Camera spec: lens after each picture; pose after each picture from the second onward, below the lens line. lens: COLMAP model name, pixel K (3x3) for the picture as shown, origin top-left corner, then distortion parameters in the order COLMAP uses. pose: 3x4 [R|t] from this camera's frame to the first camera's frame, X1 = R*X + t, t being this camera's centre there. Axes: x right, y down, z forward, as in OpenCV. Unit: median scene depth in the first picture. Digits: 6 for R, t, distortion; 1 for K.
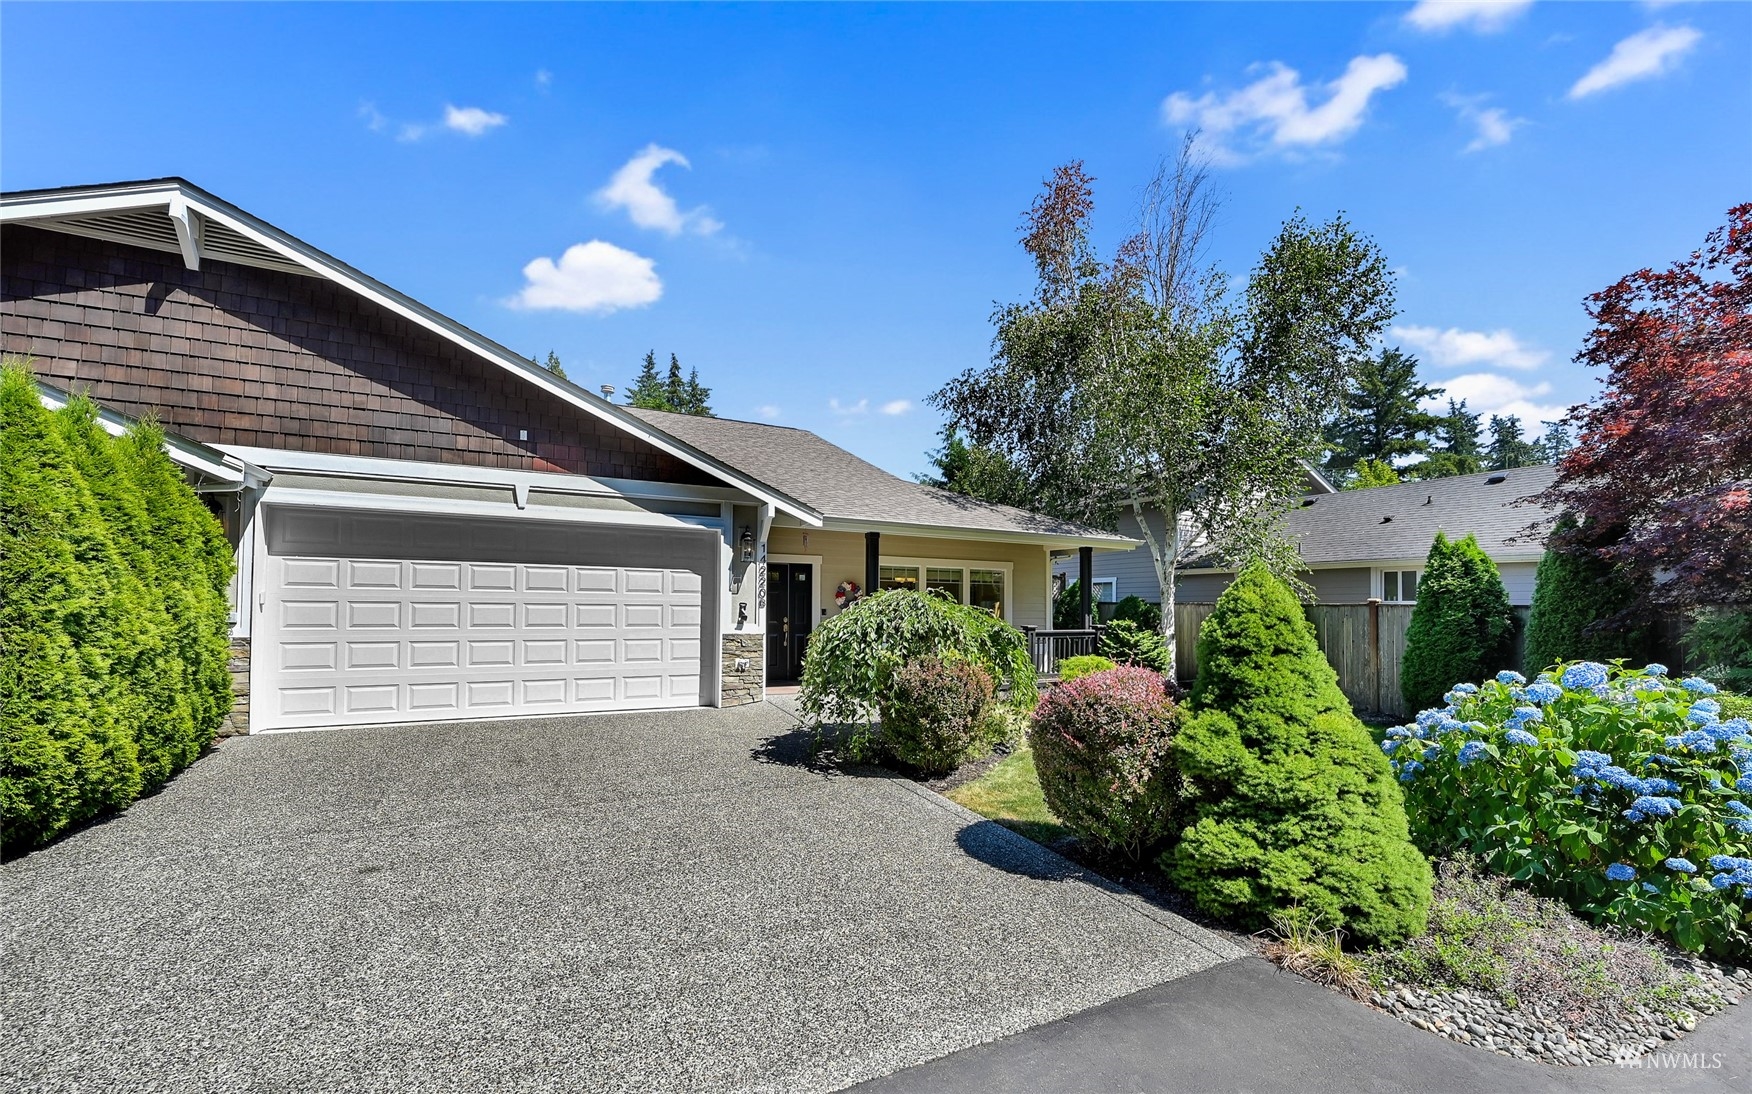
lens RADIAL K [[690.4, 0, 901.5], [0, 690.4, 606.4], [0, 0, 1]] dist [-0.001428, -0.000066]
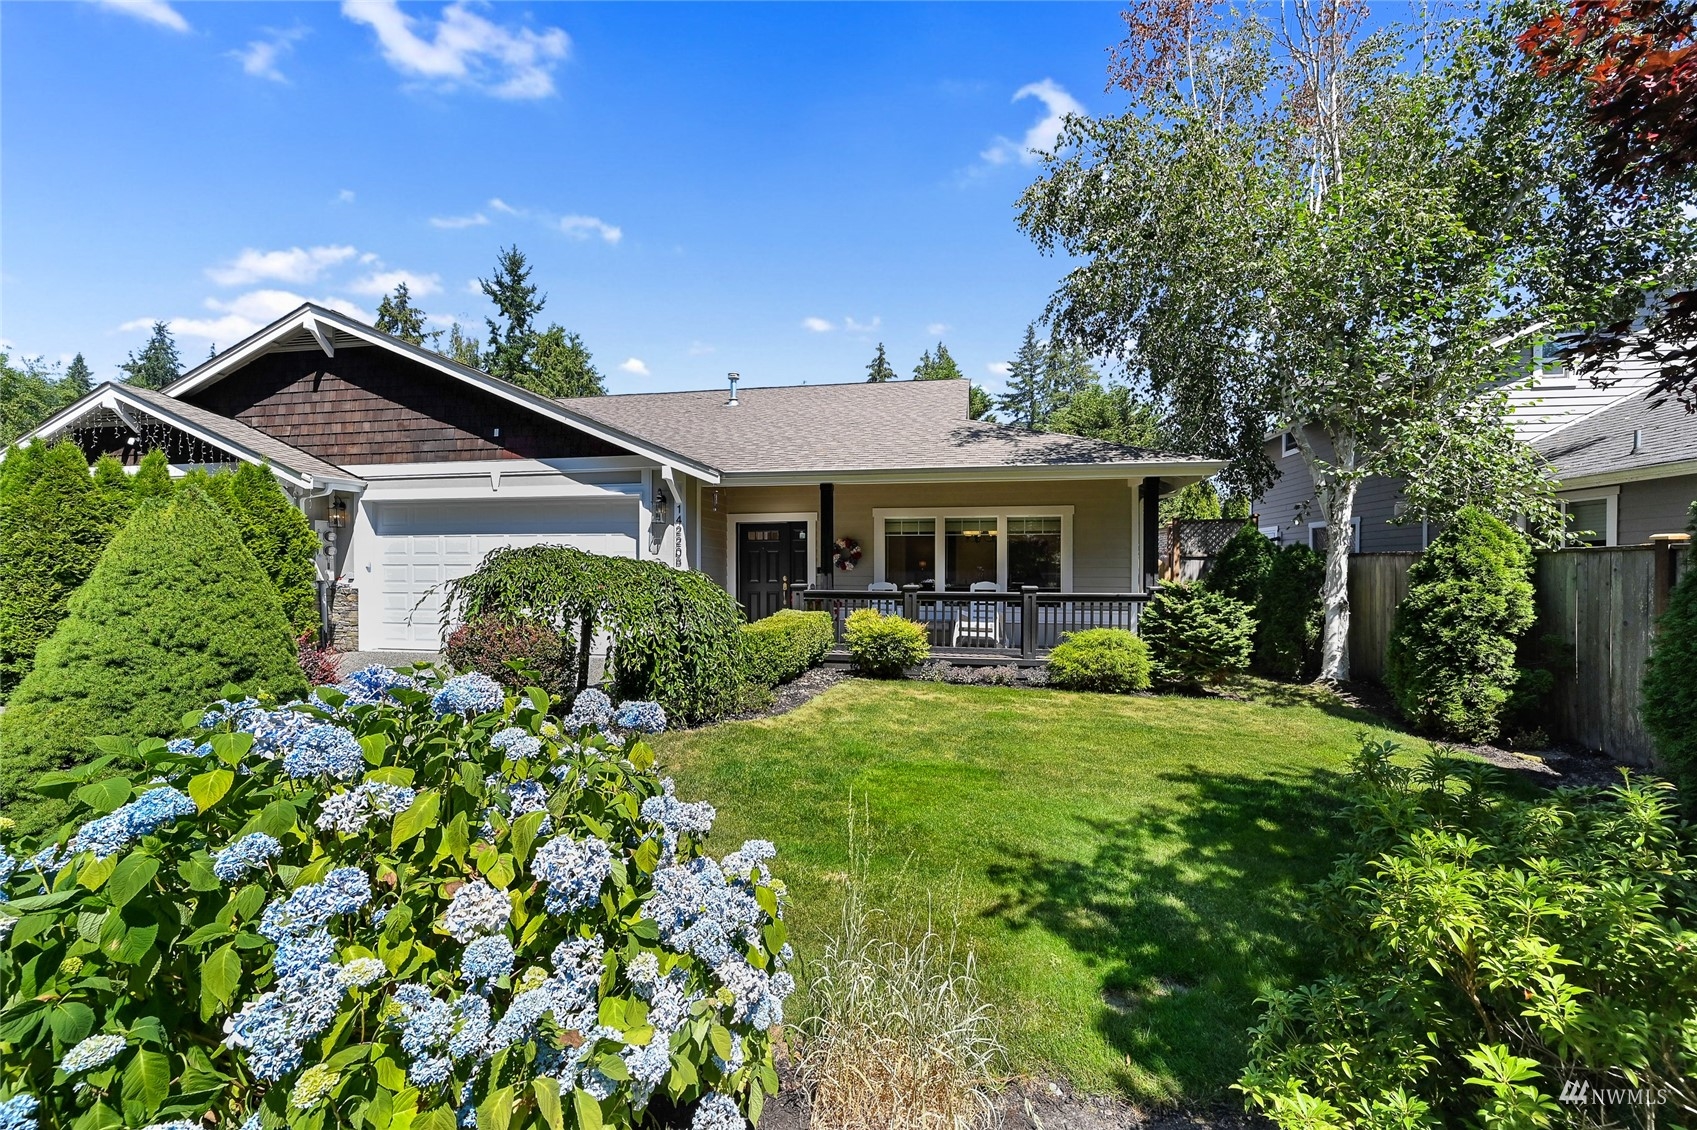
lens RADIAL K [[678.7, 0, 845.6], [0, 678.7, 568.8], [0, 0, 1]] dist [-0.001690, 0.000252]
pose [[0.791895, -0.008509, -0.610598, 0.725894], [0.009982, 0.999950, -0.000988, 0.010524], [0.610576, -0.005313, 0.791940, 0.403359]]
